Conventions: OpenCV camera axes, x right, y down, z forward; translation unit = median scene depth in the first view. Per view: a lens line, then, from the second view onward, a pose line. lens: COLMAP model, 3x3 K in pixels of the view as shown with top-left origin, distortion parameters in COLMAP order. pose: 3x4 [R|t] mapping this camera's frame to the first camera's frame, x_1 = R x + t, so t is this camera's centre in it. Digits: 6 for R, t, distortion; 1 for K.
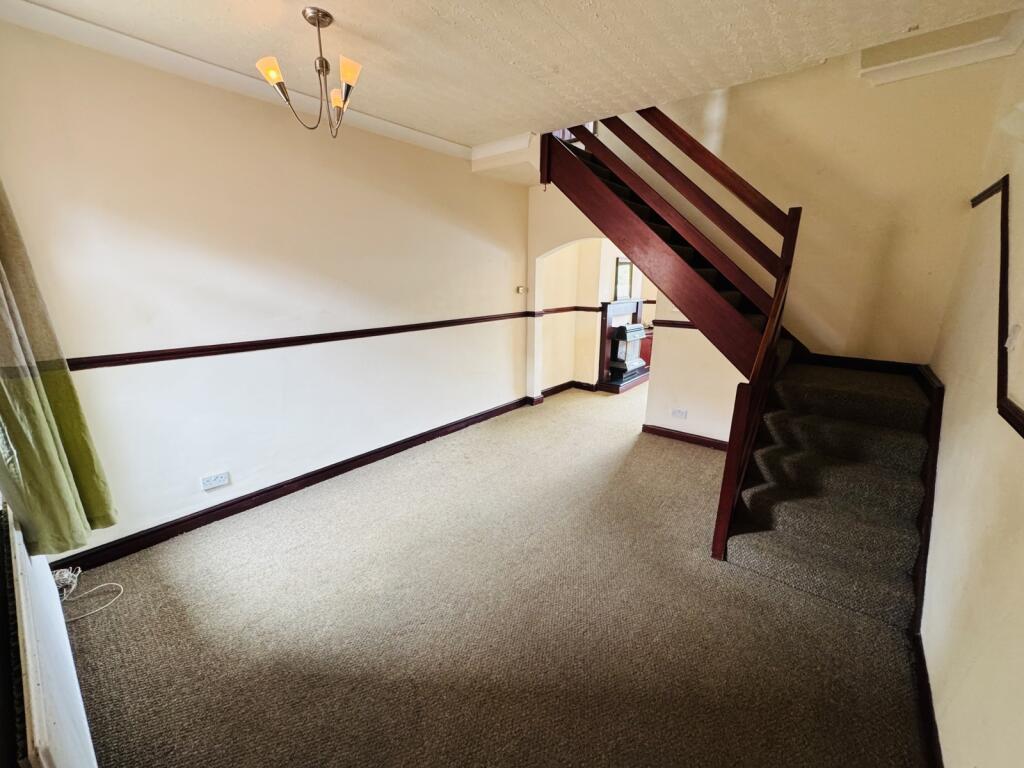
lens RADIAL K [[411.3, 0, 529.4], [0, 411.3, 392.5], [0, 0, 1]] dist [0.000514, 0.000110]
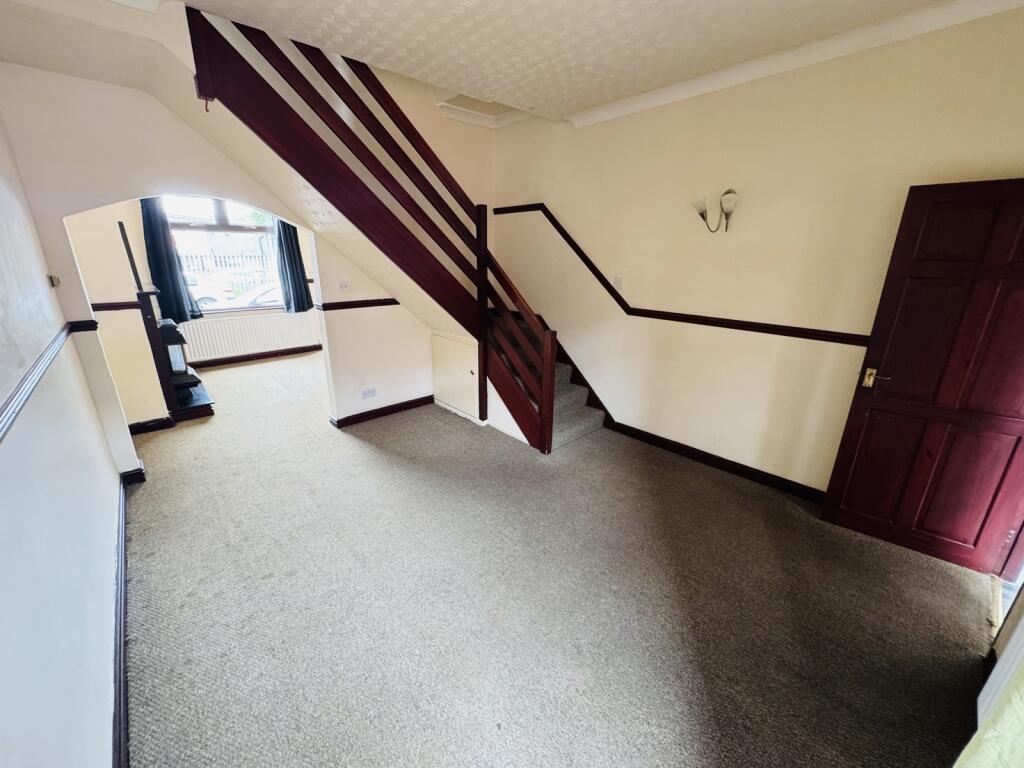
lens RADIAL K [[408.3, 0, 512.0], [0, 408.3, 384.0], [0, 0, 1]] dist [-0.003176, -0.000085]
pose [[0.154748, -0.302372, 0.940545, -0.714403], [0.257929, 0.931361, 0.256982, -0.190109], [-0.953690, 0.202827, 0.222117, 0.650435]]
